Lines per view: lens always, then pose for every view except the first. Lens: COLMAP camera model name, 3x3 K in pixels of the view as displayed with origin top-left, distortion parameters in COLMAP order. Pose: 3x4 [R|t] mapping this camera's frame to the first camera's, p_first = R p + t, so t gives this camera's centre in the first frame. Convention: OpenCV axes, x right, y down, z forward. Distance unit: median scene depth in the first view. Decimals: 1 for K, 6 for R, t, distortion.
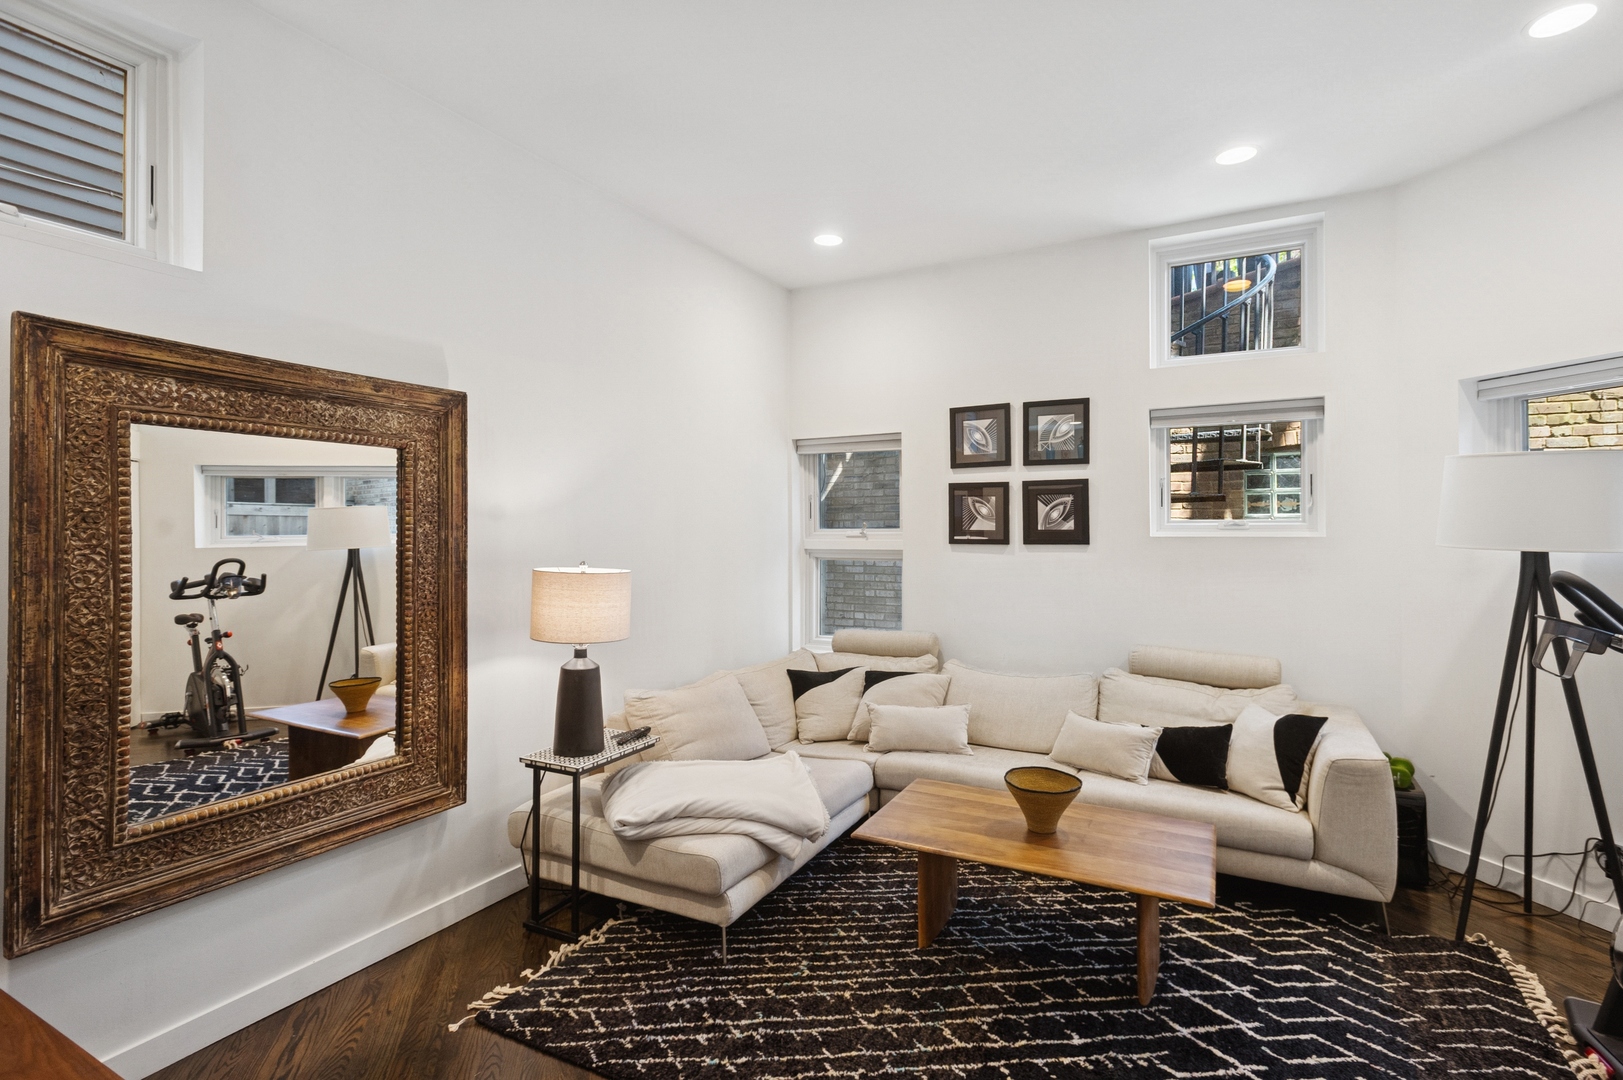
lens RADIAL K [[787.6, 0, 815.1], [0, 787.6, 531.8], [0, 0, 1]] dist [0.014937, -0.006976]
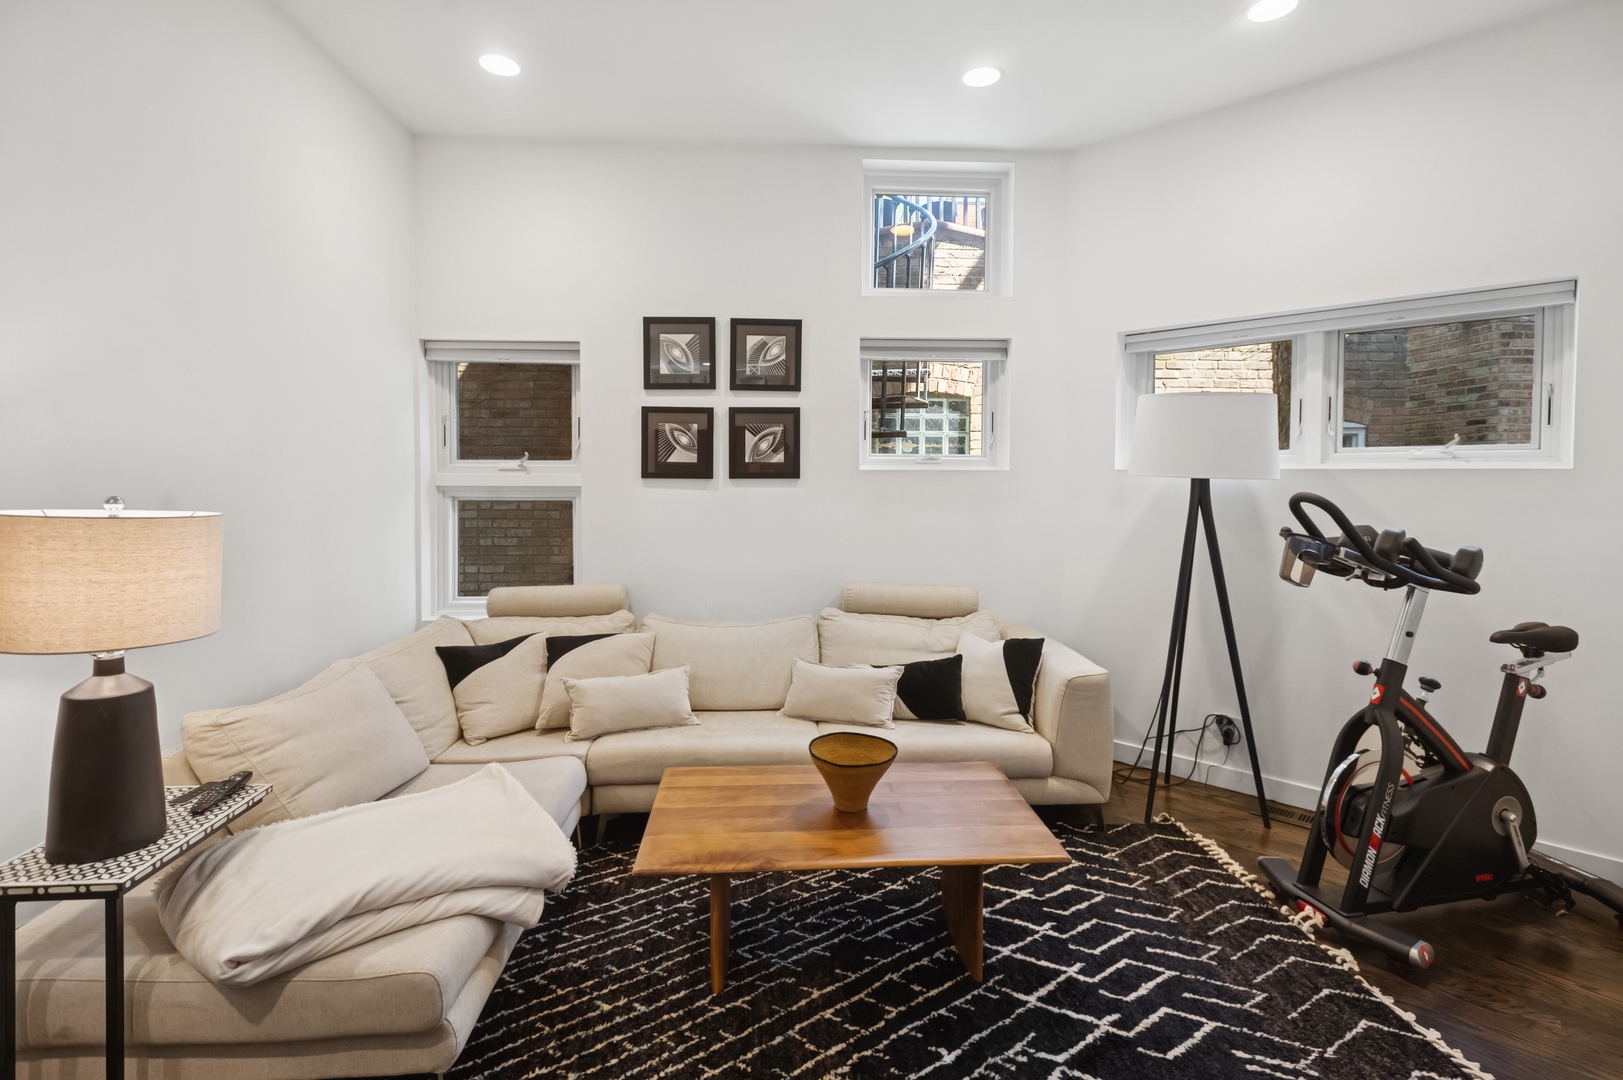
lens RADIAL K [[777.3, 0, 819.2], [0, 777.3, 501.4], [0, 0, 1]] dist [0.018733, -0.007872]
pose [[0.854211, -0.012163, 0.519785, -0.142679], [-0.003913, 0.999548, 0.029820, 0.020336], [-0.519912, -0.027506, 0.853777, 0.257802]]
